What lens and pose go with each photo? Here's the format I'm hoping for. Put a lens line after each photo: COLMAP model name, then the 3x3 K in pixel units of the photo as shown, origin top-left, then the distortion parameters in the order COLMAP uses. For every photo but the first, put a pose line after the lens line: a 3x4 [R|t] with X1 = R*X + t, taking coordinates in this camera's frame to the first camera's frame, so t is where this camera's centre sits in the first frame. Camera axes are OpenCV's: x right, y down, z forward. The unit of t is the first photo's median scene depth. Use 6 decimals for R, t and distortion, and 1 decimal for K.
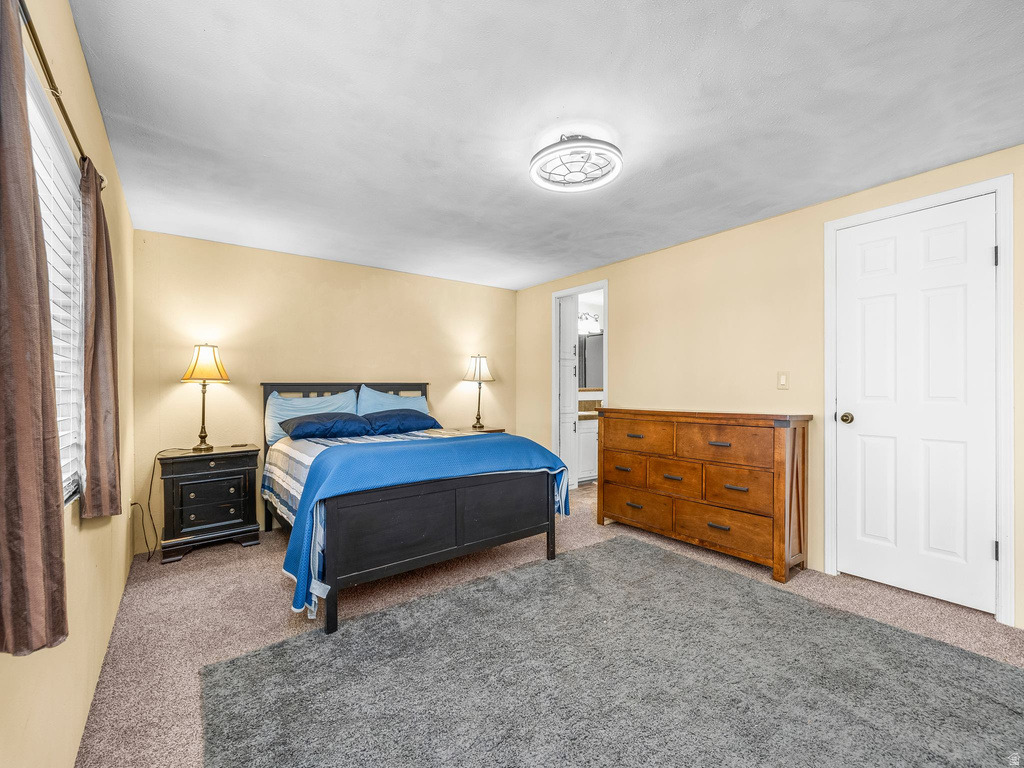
lens RADIAL K [[434.1, 0, 509.6], [0, 434.1, 388.9], [0, 0, 1]] dist [0.007743, -0.000131]
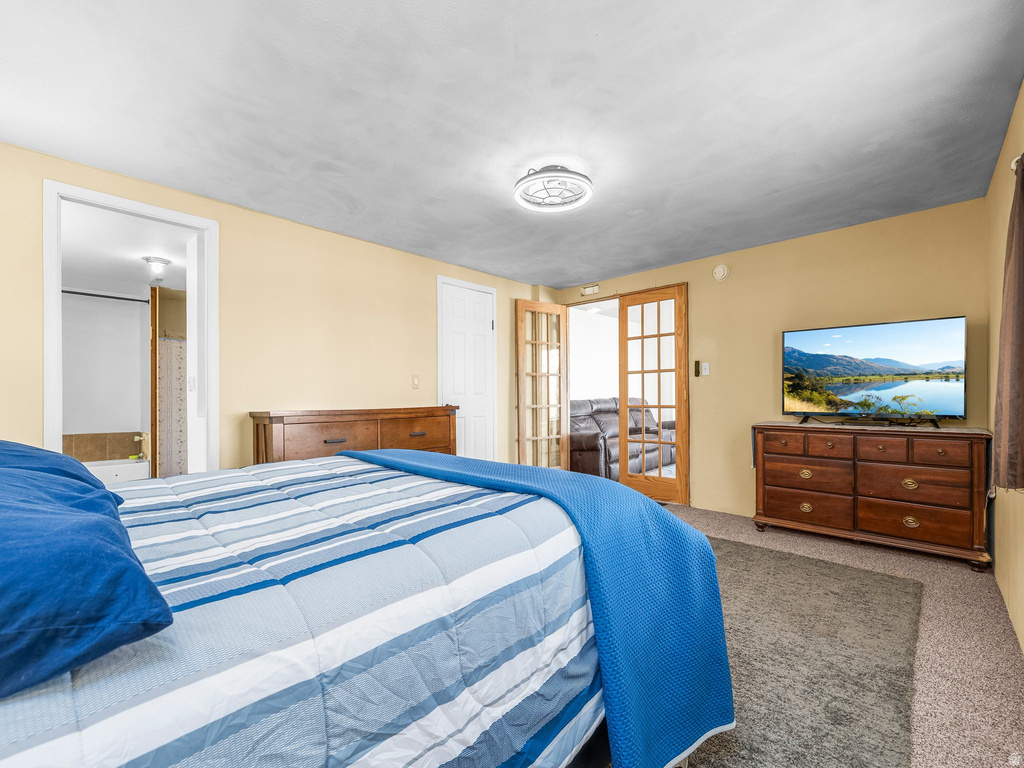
lens RADIAL K [[434.1, 0, 502.4], [0, 434.1, 393.0], [0, 0, 1]] dist [0.007743, -0.000131]
pose [[-0.145841, 0.005749, 0.989291, -0.698656], [0.005165, 0.999974, -0.005050, 0.023101], [-0.989295, 0.004373, -0.145867, 0.934039]]
